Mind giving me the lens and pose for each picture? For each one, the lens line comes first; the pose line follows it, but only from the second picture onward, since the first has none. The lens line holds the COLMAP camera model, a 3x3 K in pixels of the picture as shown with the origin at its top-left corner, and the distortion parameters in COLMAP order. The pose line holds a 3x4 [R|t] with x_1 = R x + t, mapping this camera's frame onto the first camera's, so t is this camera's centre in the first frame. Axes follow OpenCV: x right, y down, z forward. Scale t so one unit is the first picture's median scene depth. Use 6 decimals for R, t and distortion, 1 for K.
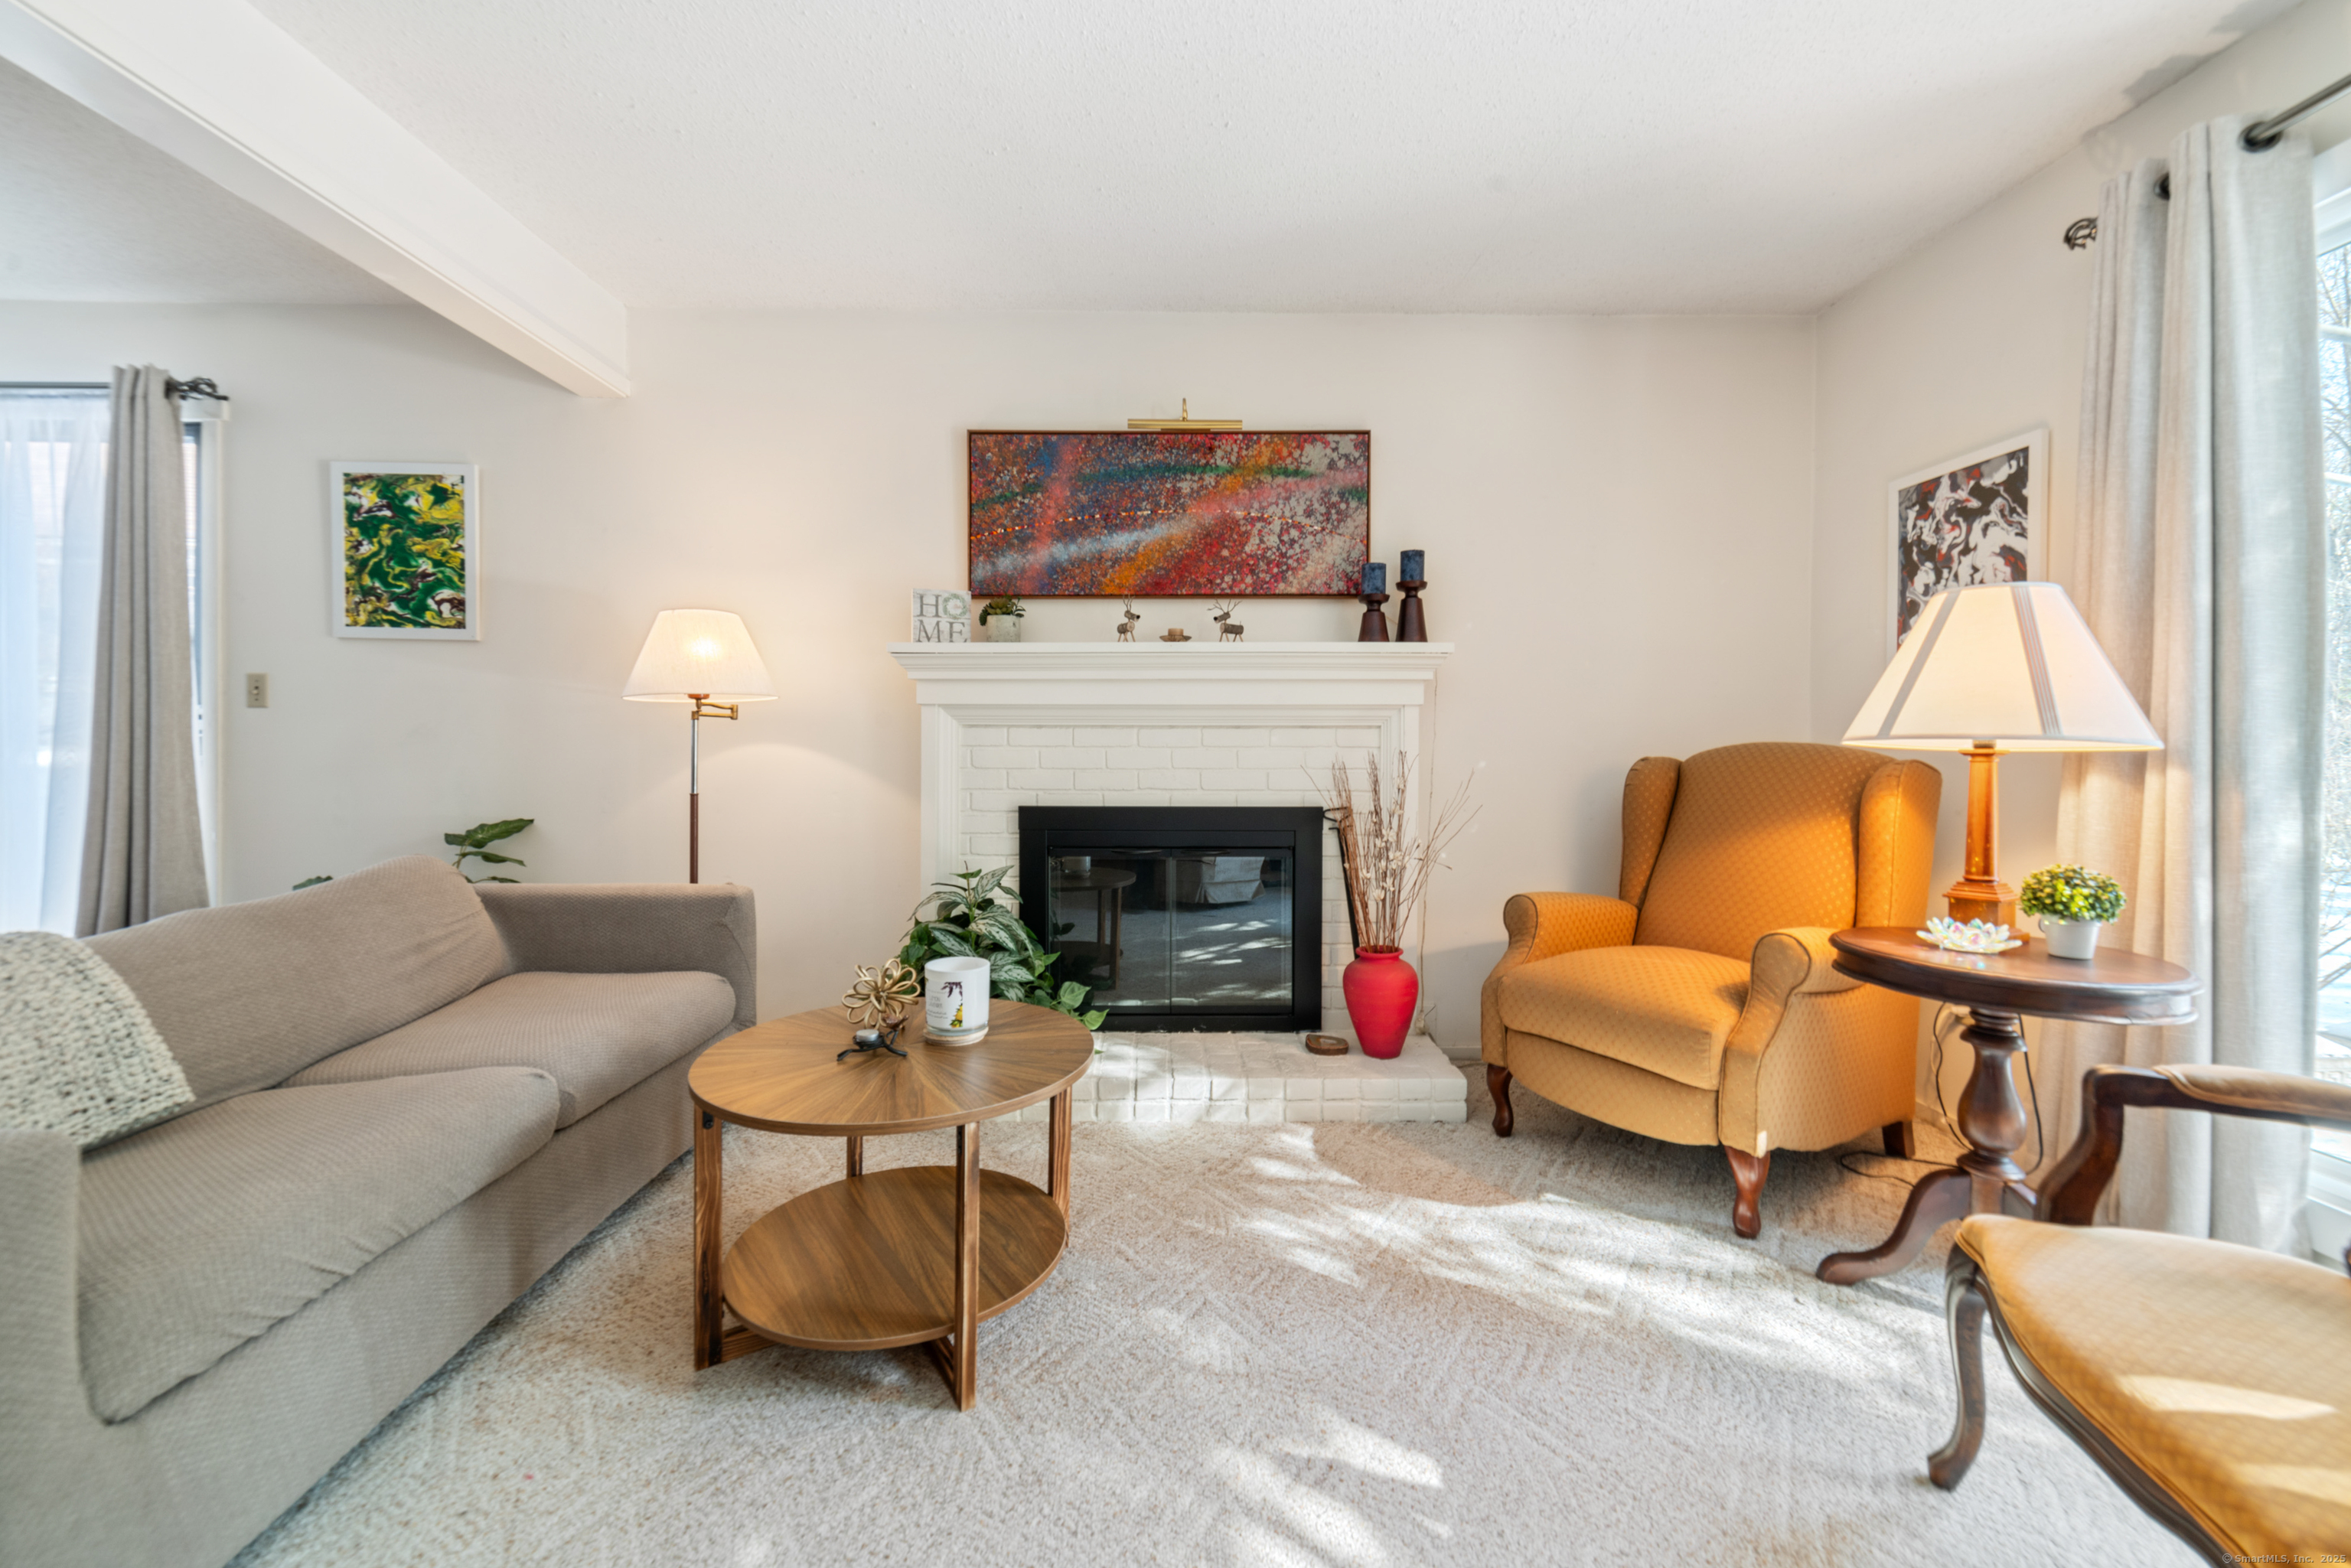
lens RADIAL K [[926.9, 0, 1174.0], [0, 926.9, 758.4], [0, 0, 1]] dist [-0.000362, 0.002158]
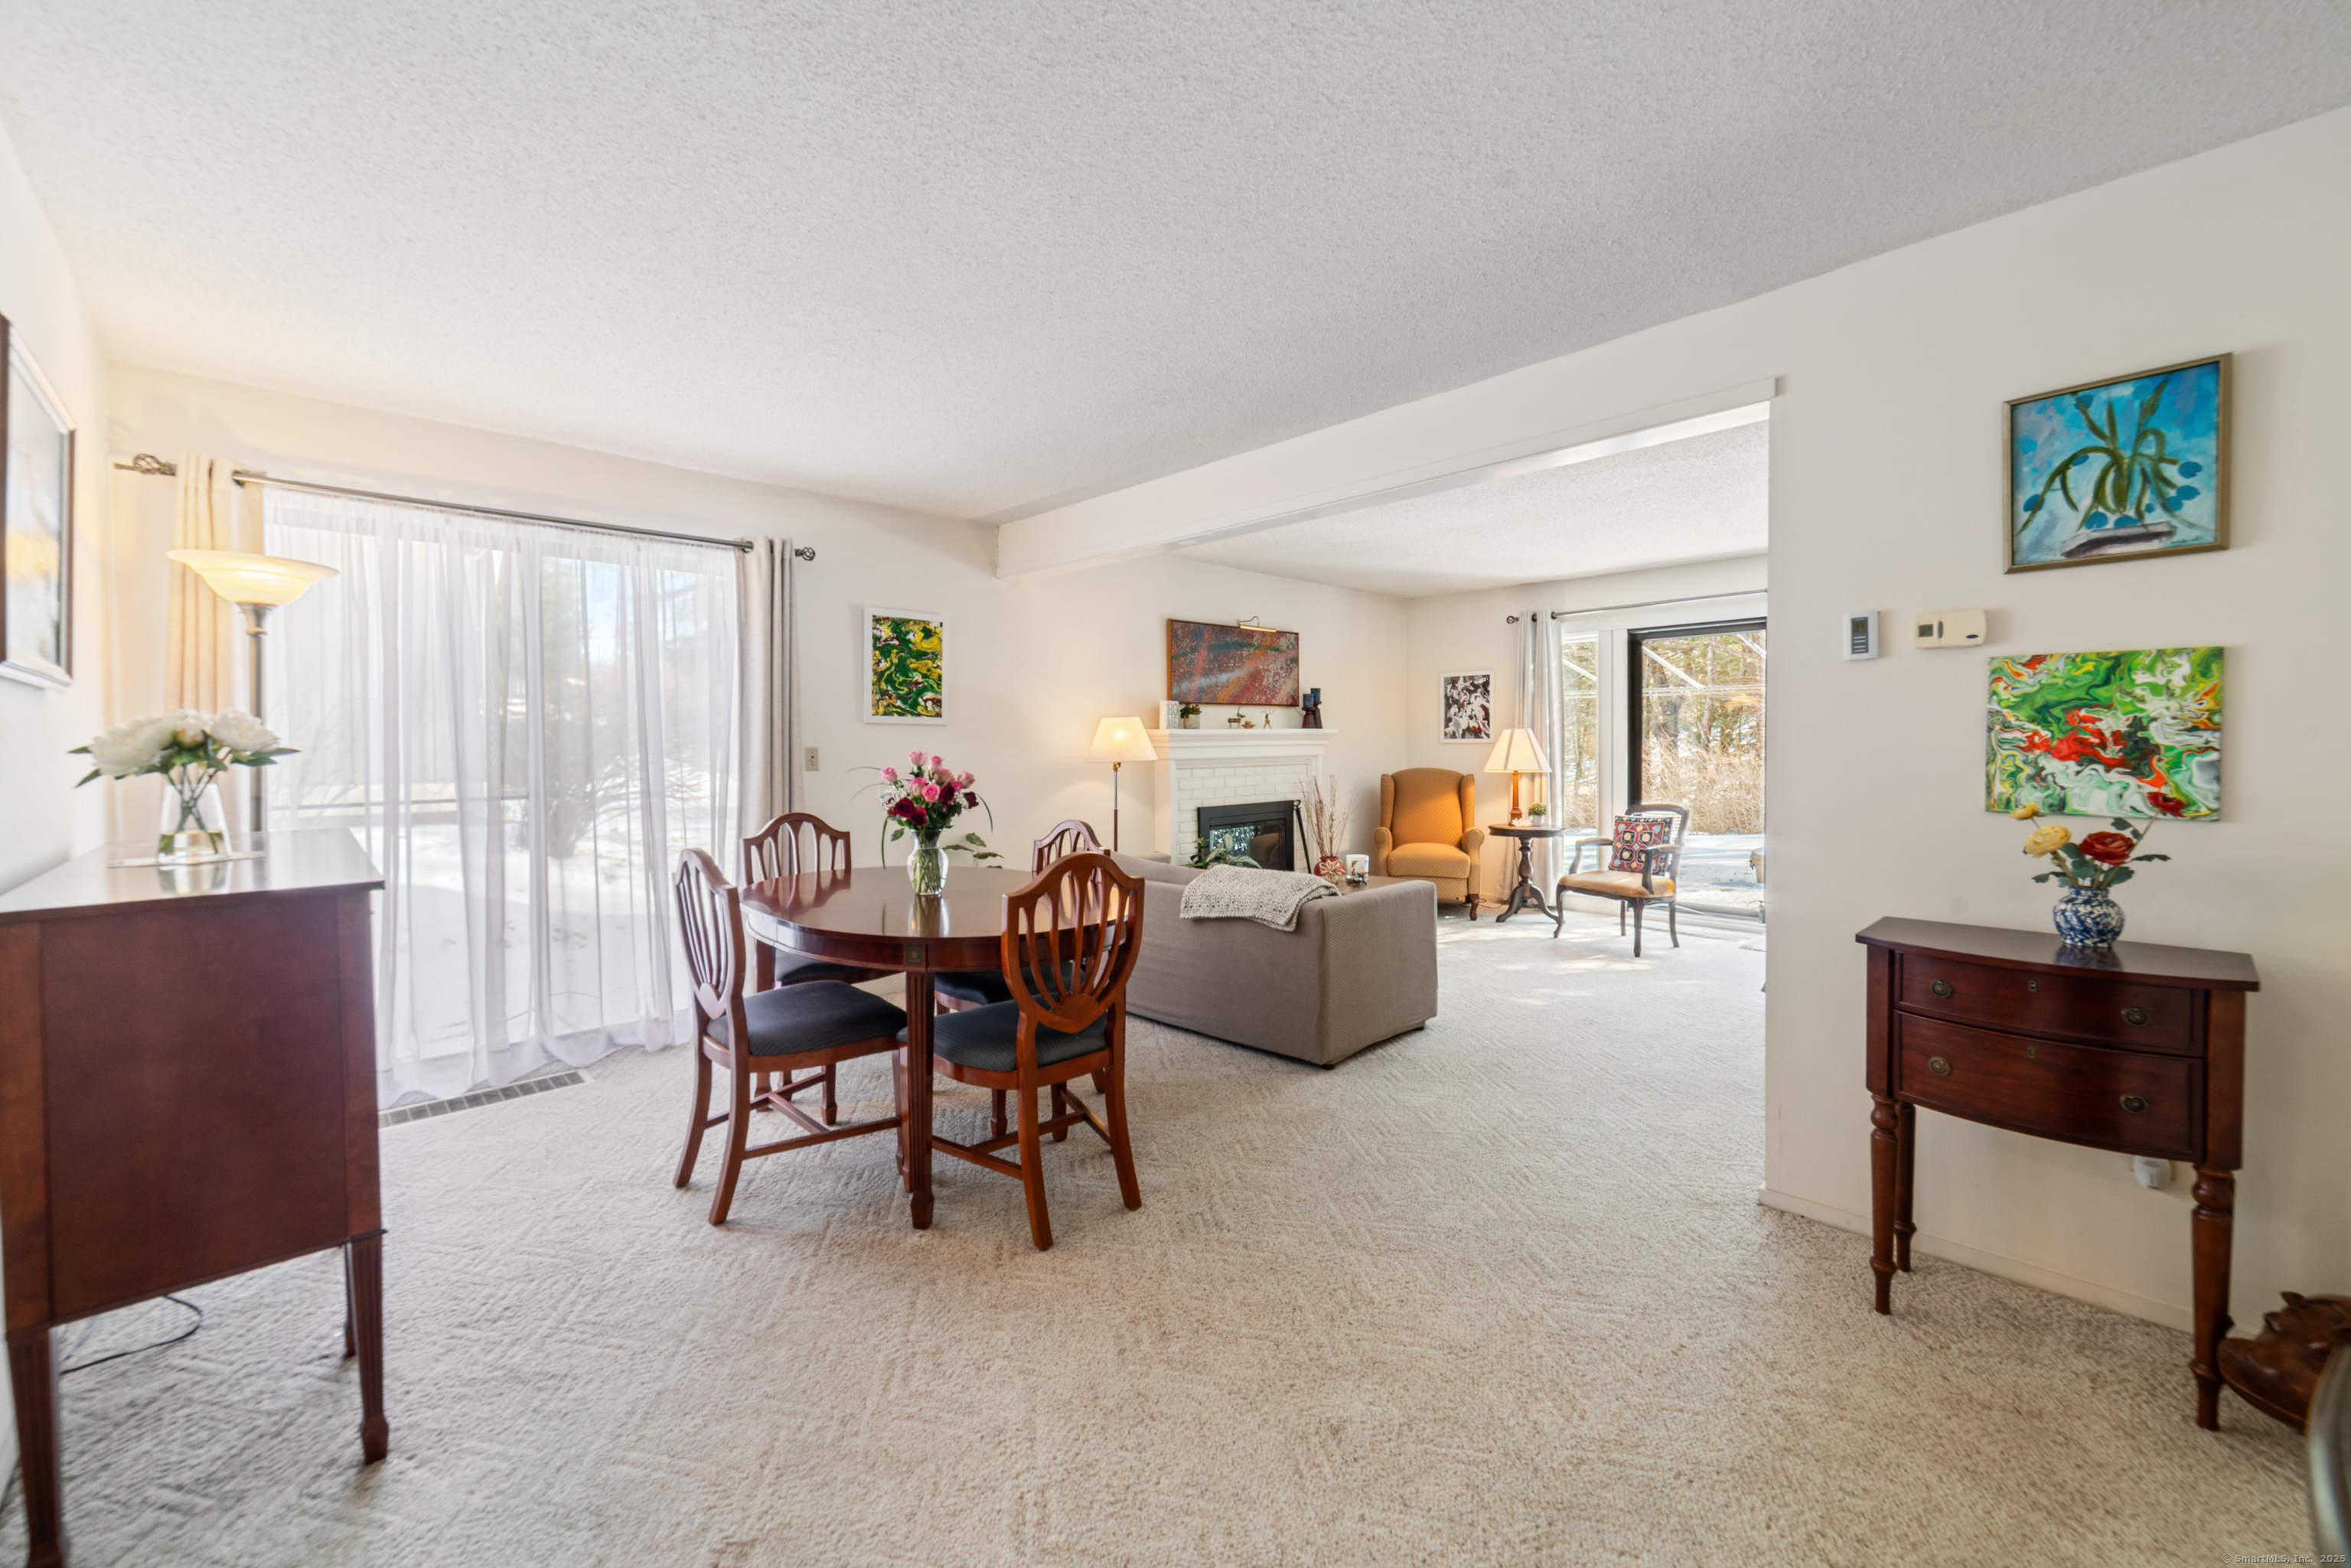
lens RADIAL K [[926.9, 0, 1171.7], [0, 926.9, 771.8], [0, 0, 1]] dist [-0.000362, 0.002158]
pose [[0.730276, -0.031858, 0.682409, -1.596517], [0.018779, 0.999471, 0.026563, -0.082149], [-0.682894, -0.006584, 0.730487, -0.453044]]
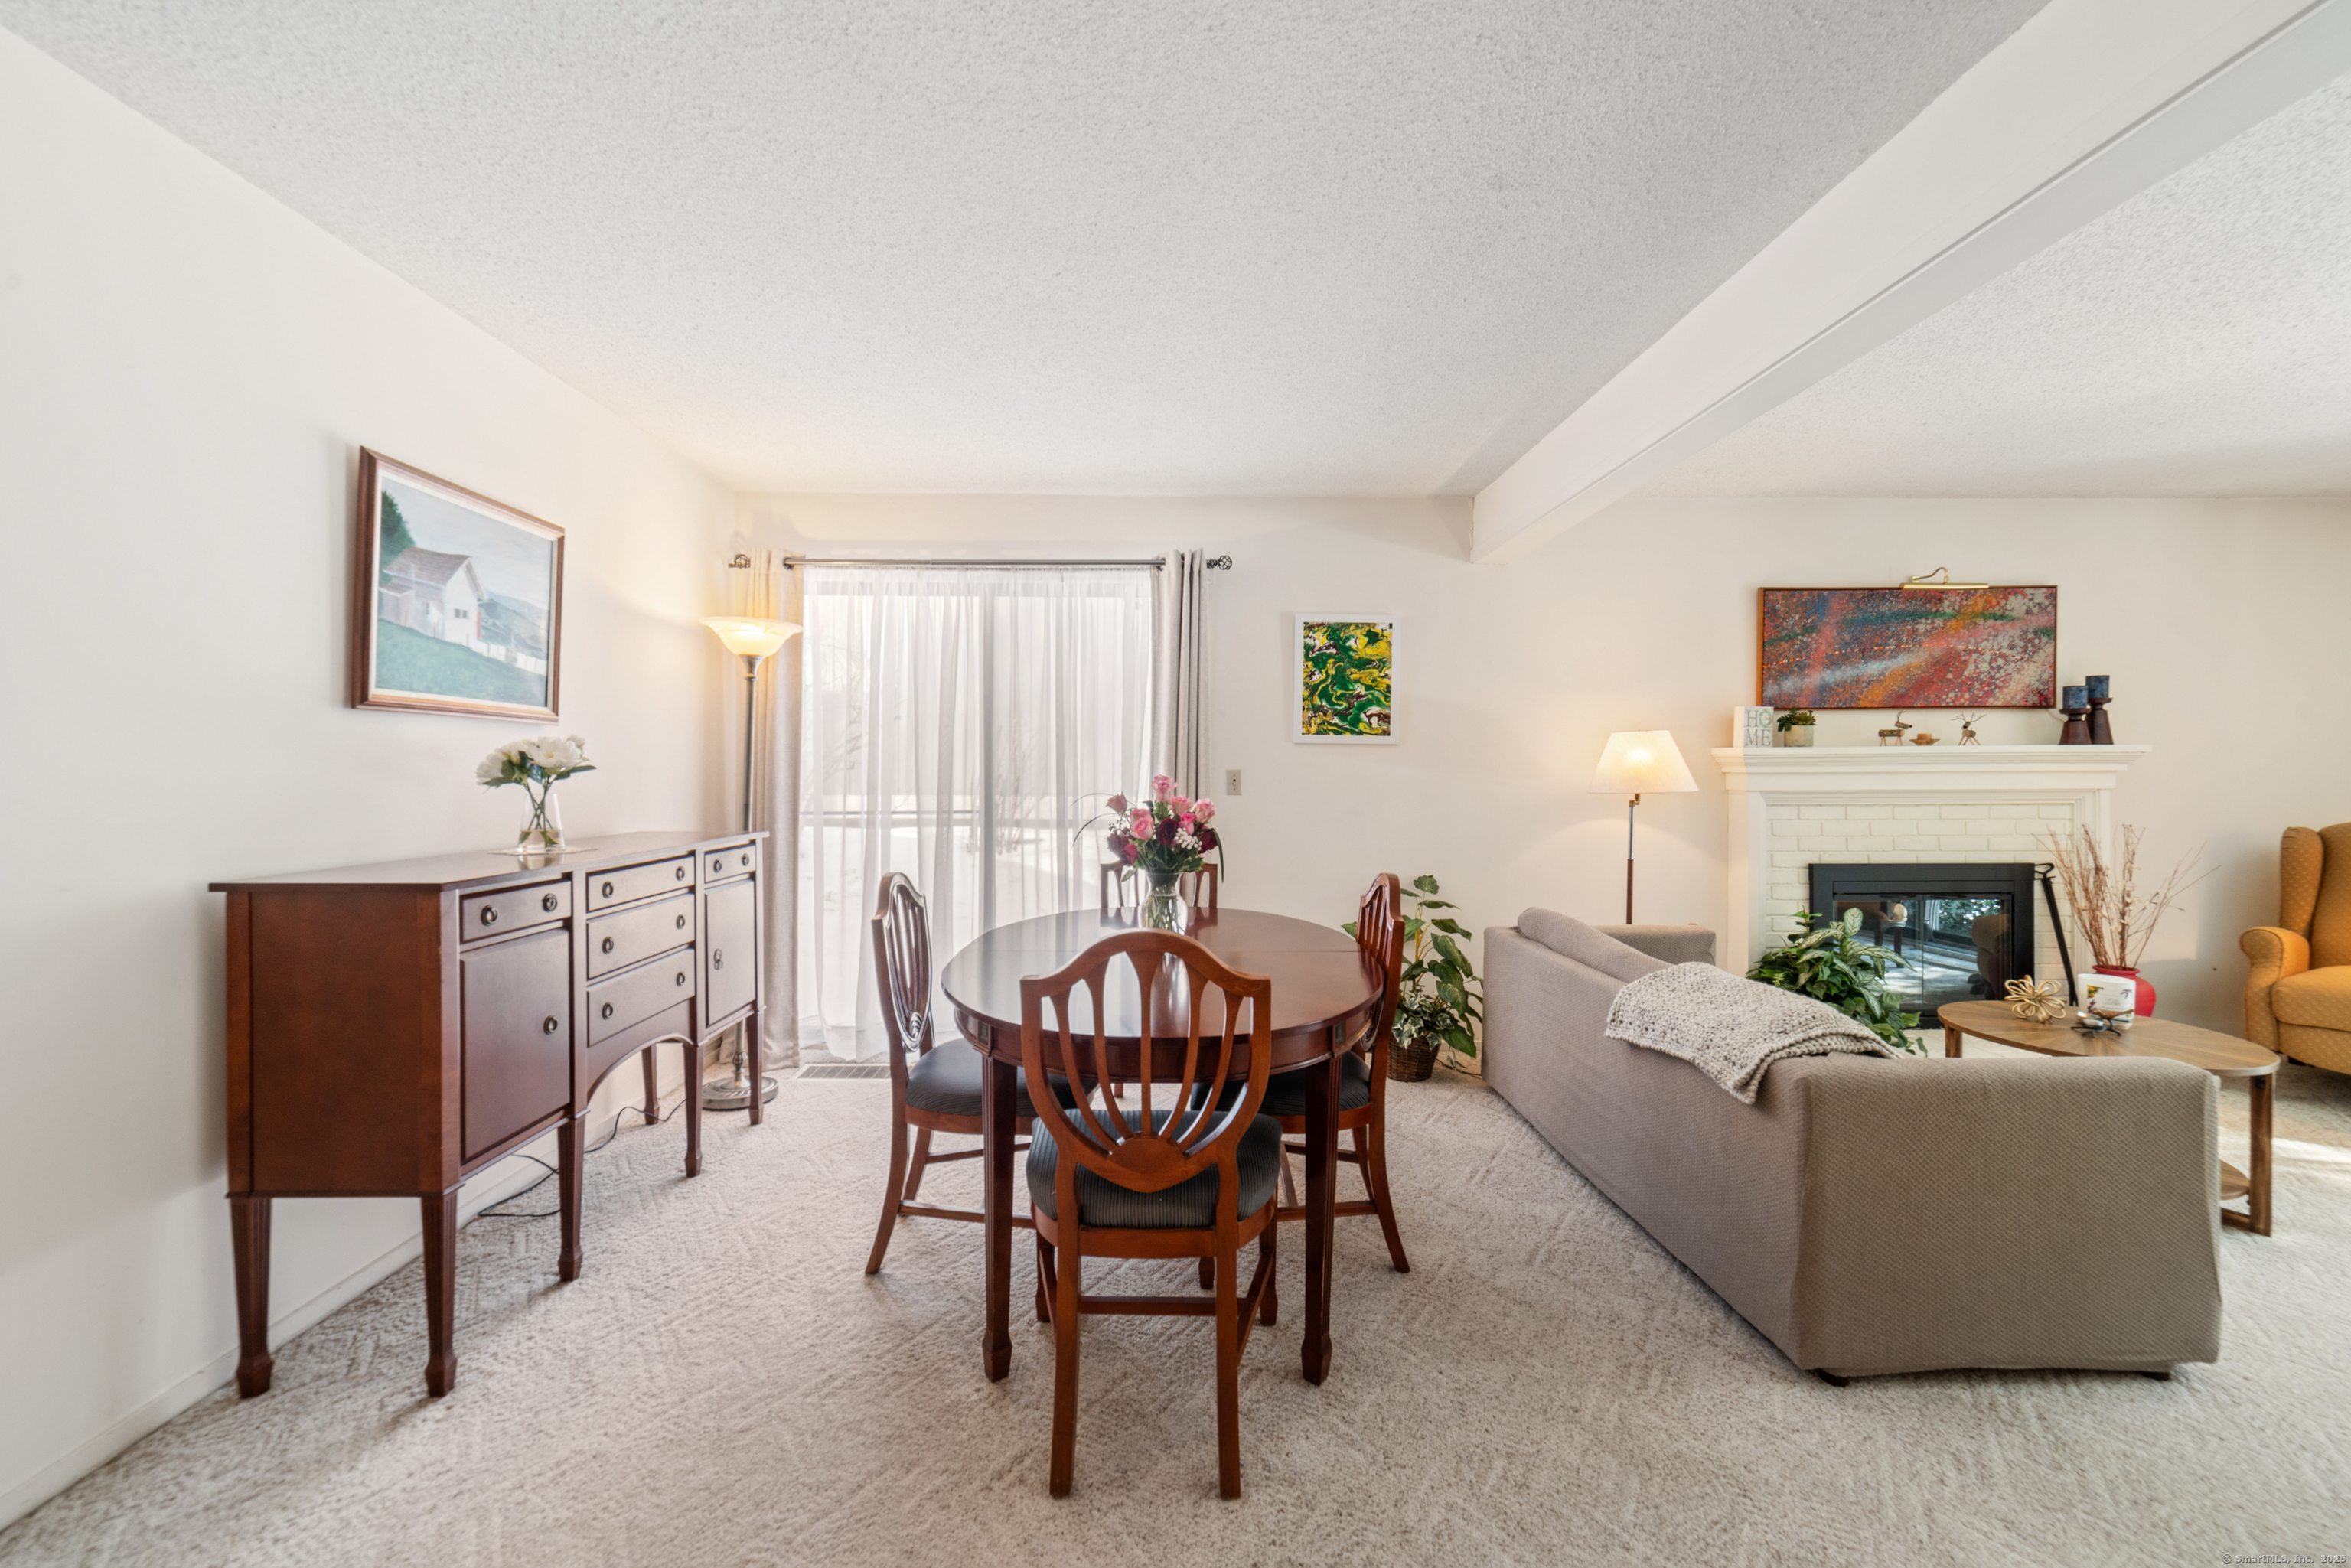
lens RADIAL K [[926.9, 0, 1168.6], [0, 926.9, 777.3], [0, 0, 1]] dist [-0.000362, 0.002158]
pose [[0.999980, -0.005876, 0.002309, -1.107268], [0.005883, 0.999978, -0.003158, -0.077686], [-0.002290, 0.003171, 0.999992, -0.358484]]
